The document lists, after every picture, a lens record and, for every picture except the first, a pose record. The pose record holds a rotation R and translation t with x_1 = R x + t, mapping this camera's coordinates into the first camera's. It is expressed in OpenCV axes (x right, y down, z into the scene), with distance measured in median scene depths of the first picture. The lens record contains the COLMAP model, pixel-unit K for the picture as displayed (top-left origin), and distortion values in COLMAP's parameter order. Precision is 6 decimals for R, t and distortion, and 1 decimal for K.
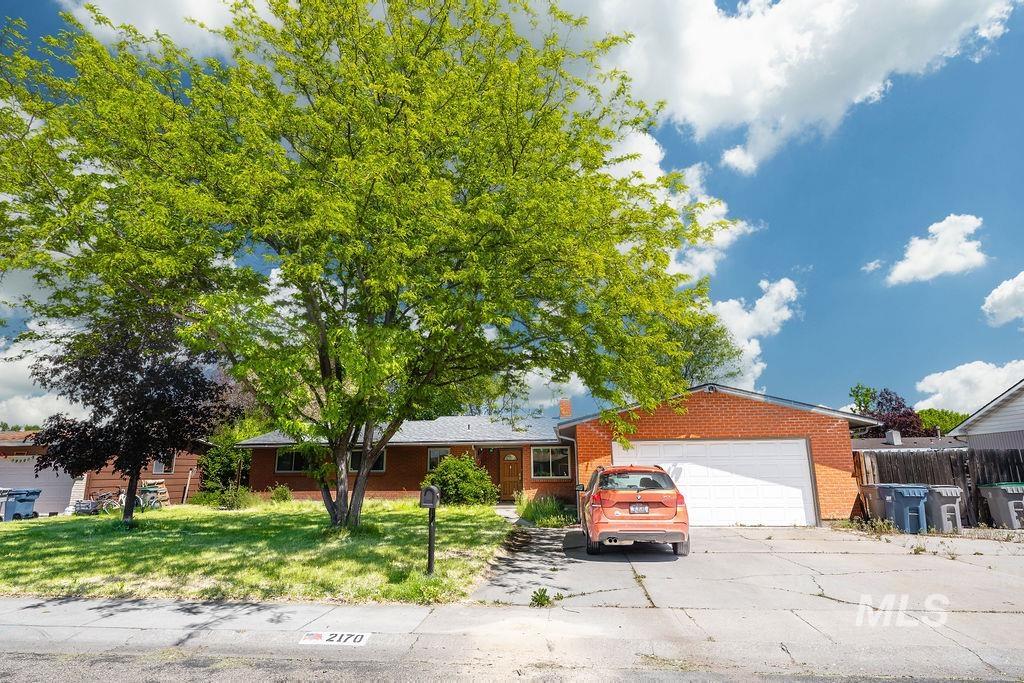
lens RADIAL K [[582.6, 0, 520.3], [0, 582.6, 340.4], [0, 0, 1]] dist [-0.004780, 0.005462]
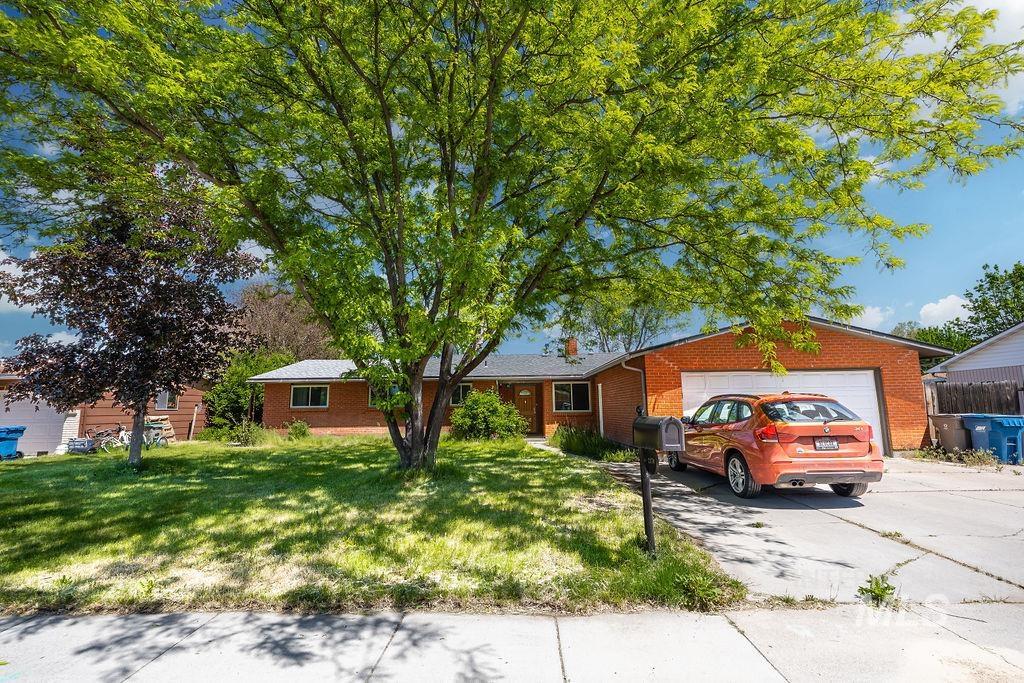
lens RADIAL K [[458.0, 0, 505.1], [0, 458.0, 345.2], [0, 0, 1]] dist [-0.000410, -0.002467]
pose [[0.994138, 0.010628, 0.107595, -0.198730], [-0.019349, 0.996580, 0.080340, 0.071778], [-0.106374, -0.081950, 0.990943, 0.280534]]
